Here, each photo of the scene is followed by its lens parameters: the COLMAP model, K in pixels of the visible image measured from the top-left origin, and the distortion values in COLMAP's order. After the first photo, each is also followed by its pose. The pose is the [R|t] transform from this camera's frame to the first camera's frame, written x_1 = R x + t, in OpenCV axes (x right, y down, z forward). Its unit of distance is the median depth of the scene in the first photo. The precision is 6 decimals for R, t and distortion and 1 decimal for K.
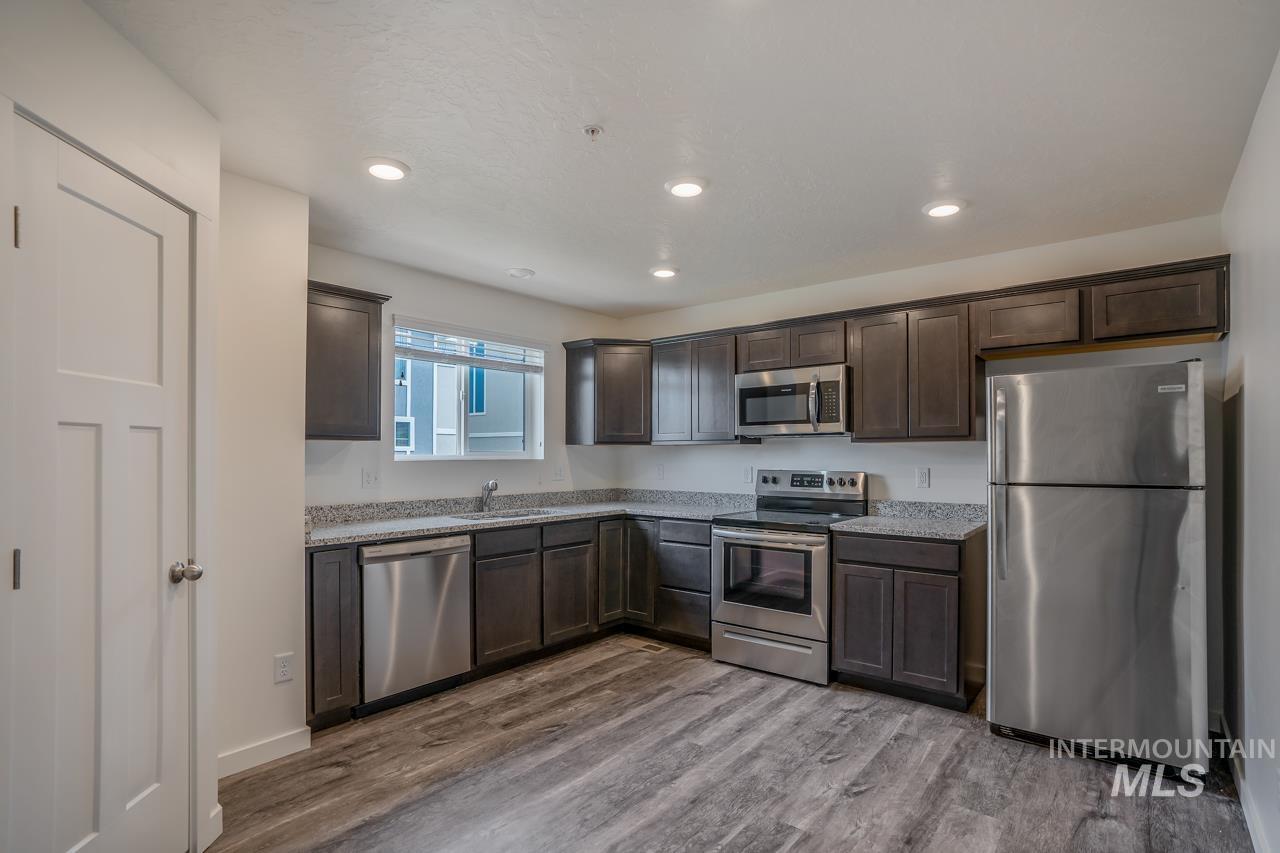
lens RADIAL K [[649.4, 0, 624.7], [0, 649.4, 451.9], [0, 0, 1]] dist [-0.054403, 0.032695]
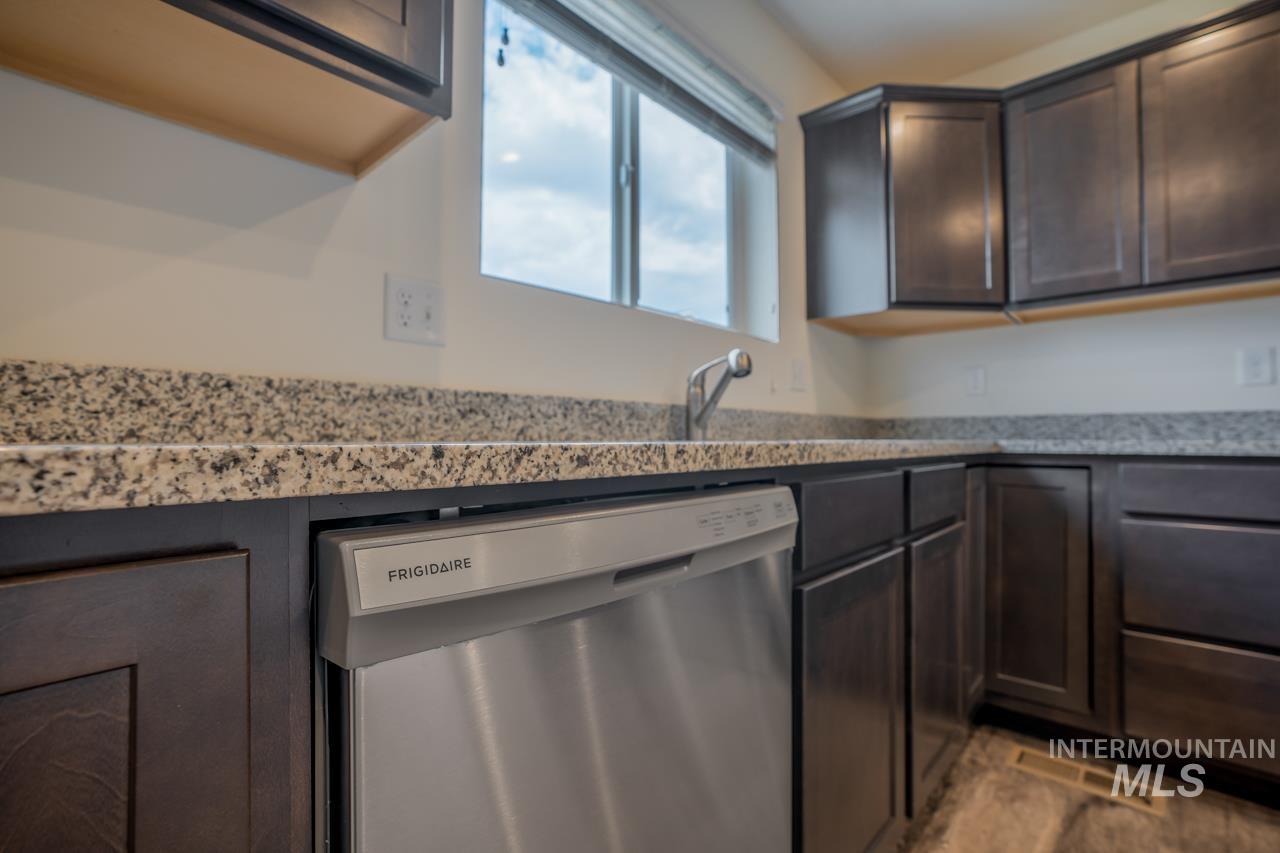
lens RADIAL K [[594.5, 0, 619.3], [0, 594.5, 426.1], [0, 0, 1]] dist [-0.052802, 0.023590]
pose [[0.999135, 0.000827, -0.041566, -0.264421], [-0.001751, 0.999752, -0.022199, 0.097731], [0.041538, 0.022253, 0.998889, 0.675769]]
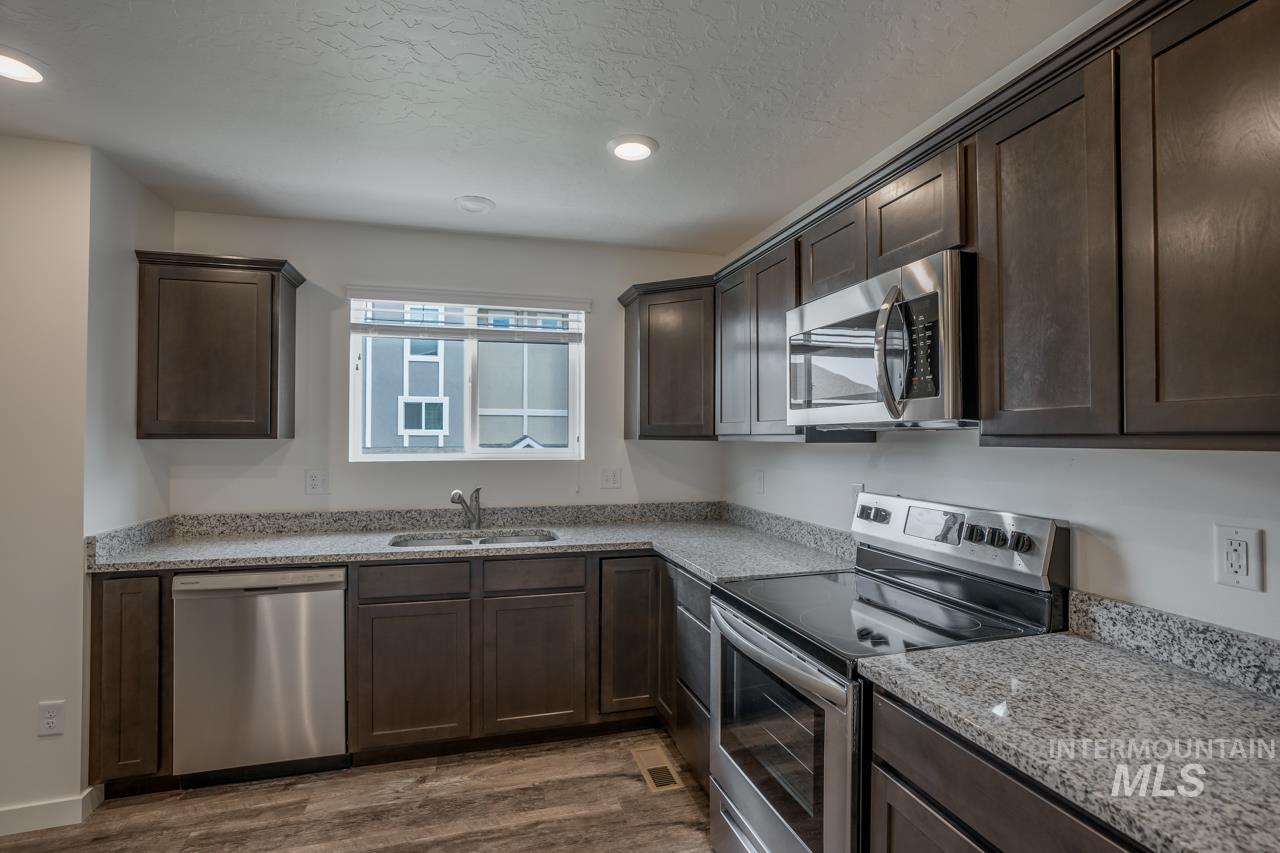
lens RADIAL K [[610.5, 0, 622.4], [0, 610.5, 427.8], [0, 0, 1]] dist [-0.048742, 0.026126]
pose [[0.823277, -0.006052, -0.567608, 0.361401], [0.000274, 0.999947, -0.010265, -0.020954], [0.567640, 0.008295, 0.823235, 0.545206]]
